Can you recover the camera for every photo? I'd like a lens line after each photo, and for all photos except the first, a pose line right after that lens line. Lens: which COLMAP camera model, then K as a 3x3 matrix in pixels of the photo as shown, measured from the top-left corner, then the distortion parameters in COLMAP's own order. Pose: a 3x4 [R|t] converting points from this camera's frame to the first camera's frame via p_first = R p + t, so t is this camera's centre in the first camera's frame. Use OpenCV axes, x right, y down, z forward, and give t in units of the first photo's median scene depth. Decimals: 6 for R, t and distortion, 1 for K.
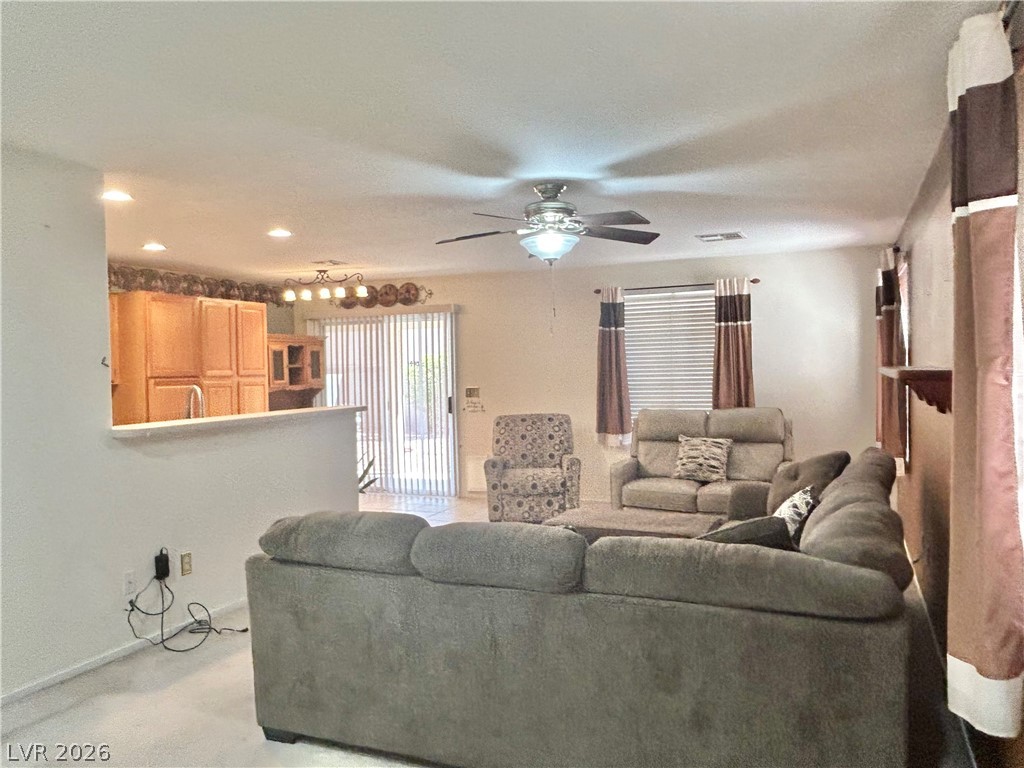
lens RADIAL K [[770.4, 0, 516.2], [0, 770.4, 384.3], [0, 0, 1]] dist [0.004646, -0.022766]
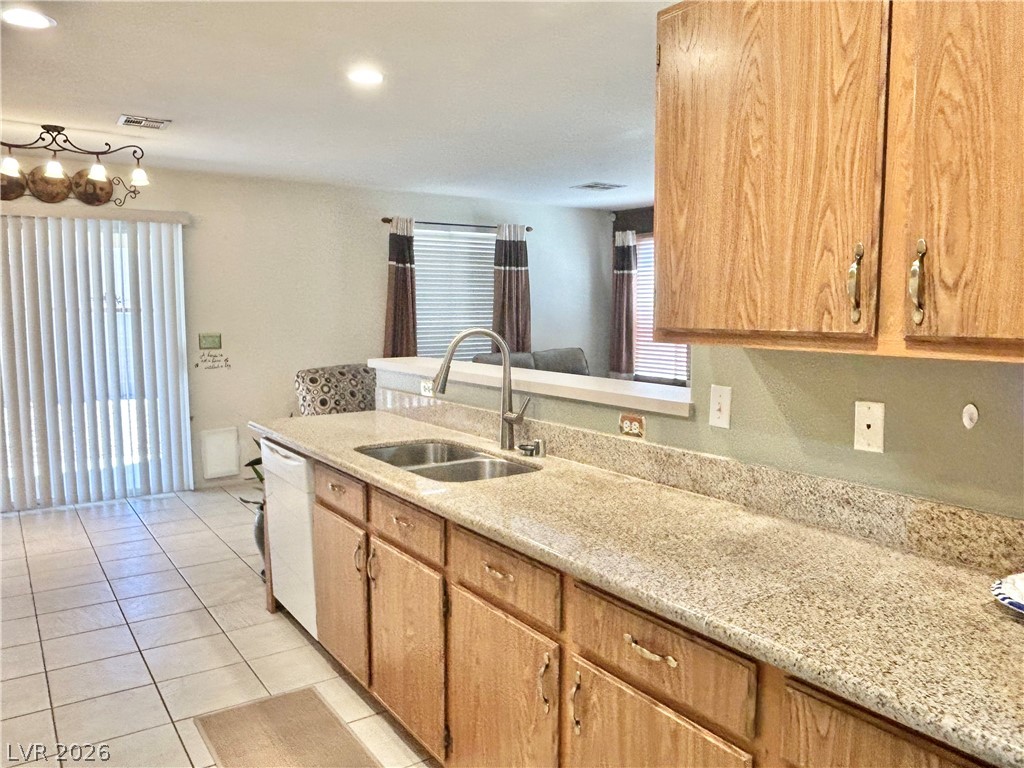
lens RADIAL K [[770.4, 0, 512.6], [0, 770.4, 382.5], [0, 0, 1]] dist [0.004646, -0.022766]
pose [[0.541835, -0.063440, 0.838087, -0.582610], [0.007667, 0.997479, 0.070548, 0.000718], [-0.840450, -0.031800, 0.540955, 0.432021]]
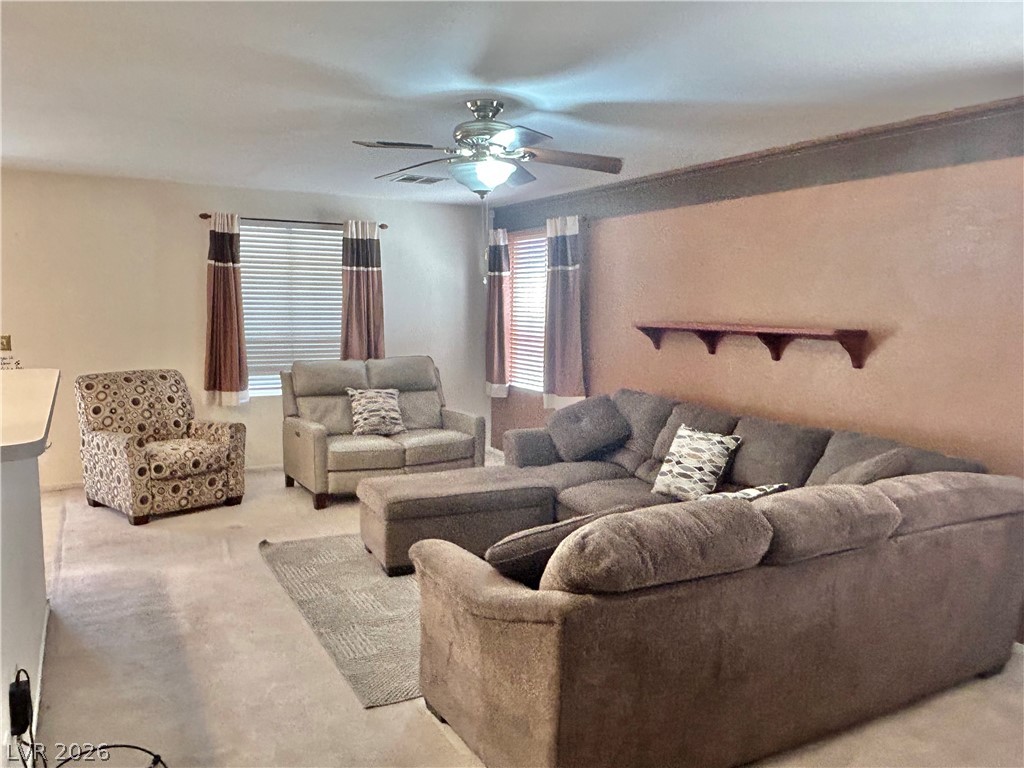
lens RADIAL K [[770.4, 0, 512.3], [0, 770.4, 387.7], [0, 0, 1]] dist [0.004646, -0.022766]
pose [[0.614128, -0.055597, 0.787245, -0.361242], [-0.007534, 0.997057, 0.076291, -0.005832], [-0.789170, -0.052784, 0.611902, 0.255706]]
